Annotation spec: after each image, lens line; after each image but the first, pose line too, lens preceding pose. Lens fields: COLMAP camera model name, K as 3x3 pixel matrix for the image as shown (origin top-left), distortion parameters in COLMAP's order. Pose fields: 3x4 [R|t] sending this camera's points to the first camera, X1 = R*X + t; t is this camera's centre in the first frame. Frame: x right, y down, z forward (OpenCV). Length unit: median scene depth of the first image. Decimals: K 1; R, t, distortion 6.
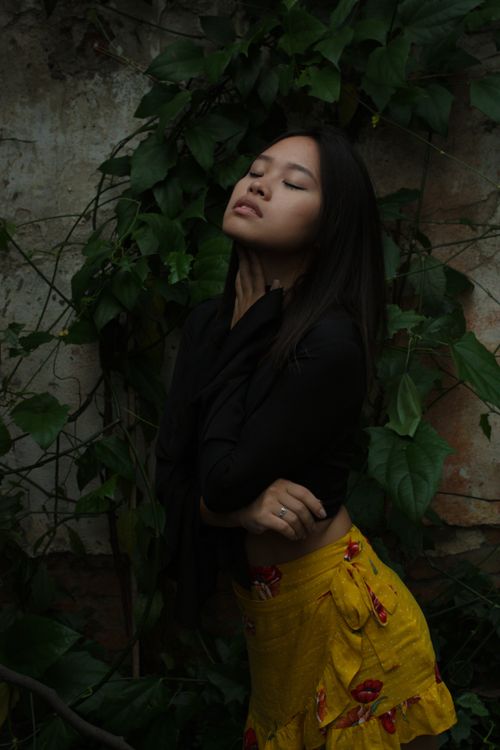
lens RADIAL K [[1177.9, 0, 250.0], [0, 1177.9, 375.0], [0, 0, 1]] dist [-0.056802, -0.058790]
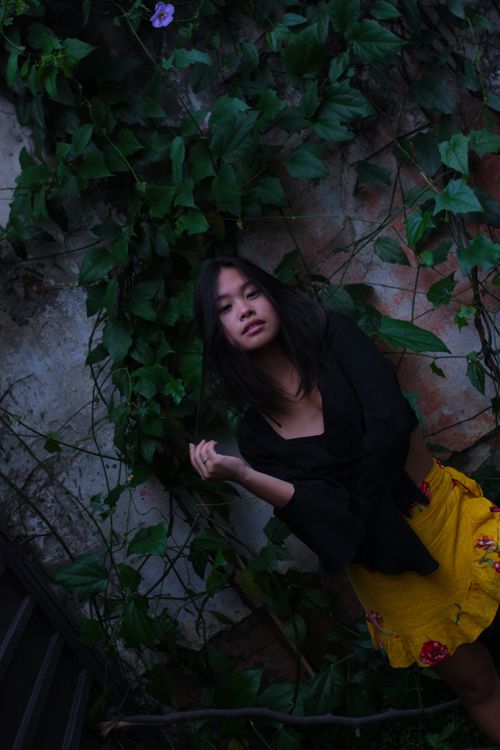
lens RADIAL K [[1177.9, 0, 250.0], [0, 1177.9, 375.0], [0, 0, 1]] dist [-0.056802, -0.058790]
pose [[0.842788, -0.537728, 0.023602, -0.009547], [0.537285, 0.837857, -0.096543, 0.063667], [0.032138, 0.094046, 0.995049, -0.321770]]
